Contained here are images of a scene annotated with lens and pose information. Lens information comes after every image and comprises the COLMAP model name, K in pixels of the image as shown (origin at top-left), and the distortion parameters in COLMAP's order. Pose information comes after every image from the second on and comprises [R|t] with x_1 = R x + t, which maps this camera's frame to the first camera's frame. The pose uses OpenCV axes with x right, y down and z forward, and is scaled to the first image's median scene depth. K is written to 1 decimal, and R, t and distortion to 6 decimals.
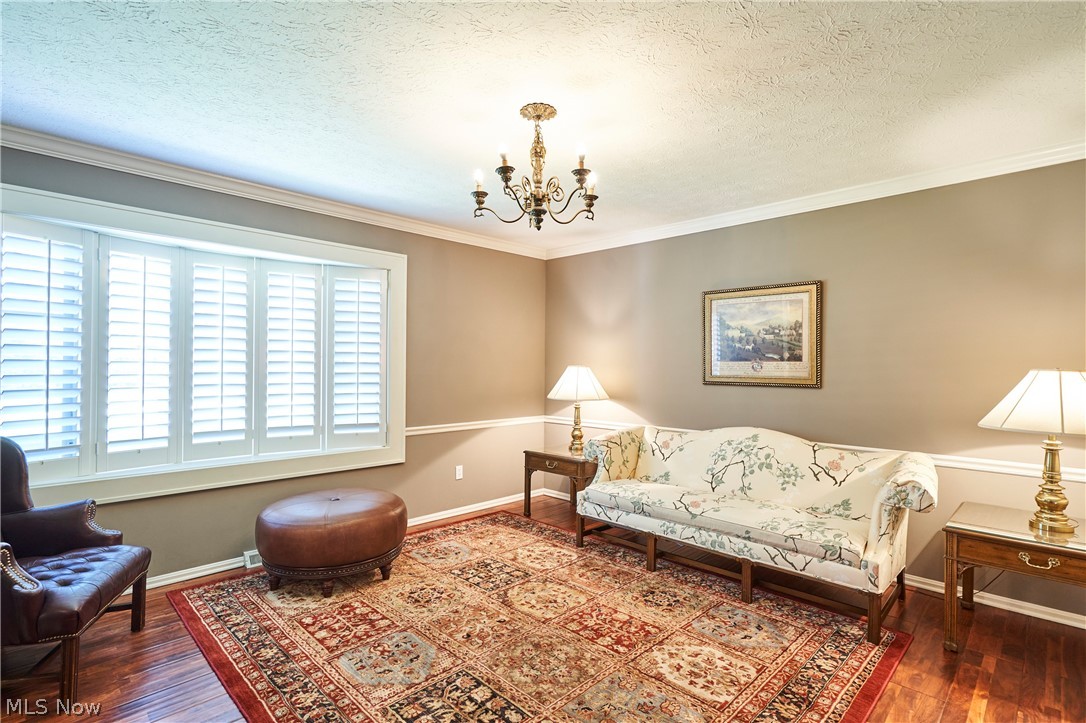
lens RADIAL K [[526.1, 0, 543.0], [0, 526.1, 361.5], [0, 0, 1]] dist [-0.000546, 0.000204]
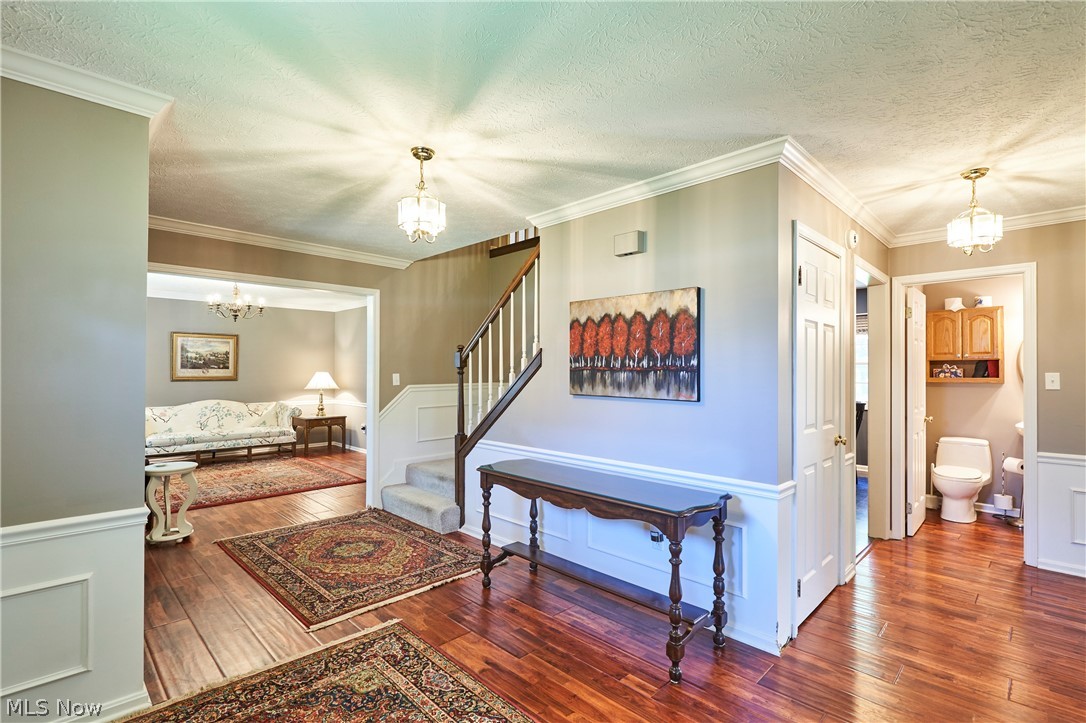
lens RADIAL K [[504.7, 0, 543.7], [0, 504.7, 364.8], [0, 0, 1]] dist [0.001048, -0.000120]
pose [[0.010393, -0.000052, 0.999946, -1.629130], [-0.014642, 0.999893, 0.000204, -0.037997], [-0.999839, -0.014643, 0.010391, -0.373265]]
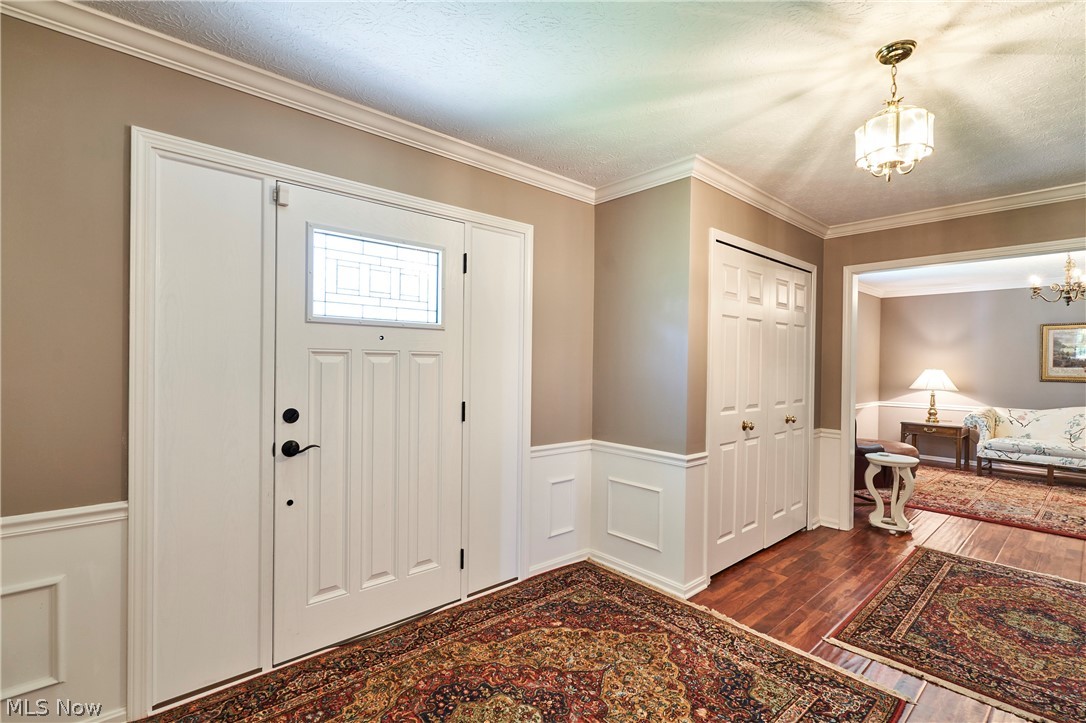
lens RADIAL K [[504.7, 0, 543.7], [0, 504.7, 364.8], [0, 0, 1]] dist [0.001048, -0.000120]
pose [[0.998092, 0.006379, -0.061419, -1.249402], [-0.005445, 0.999867, 0.015349, -0.025334], [0.061508, -0.014986, 0.997994, -0.717651]]
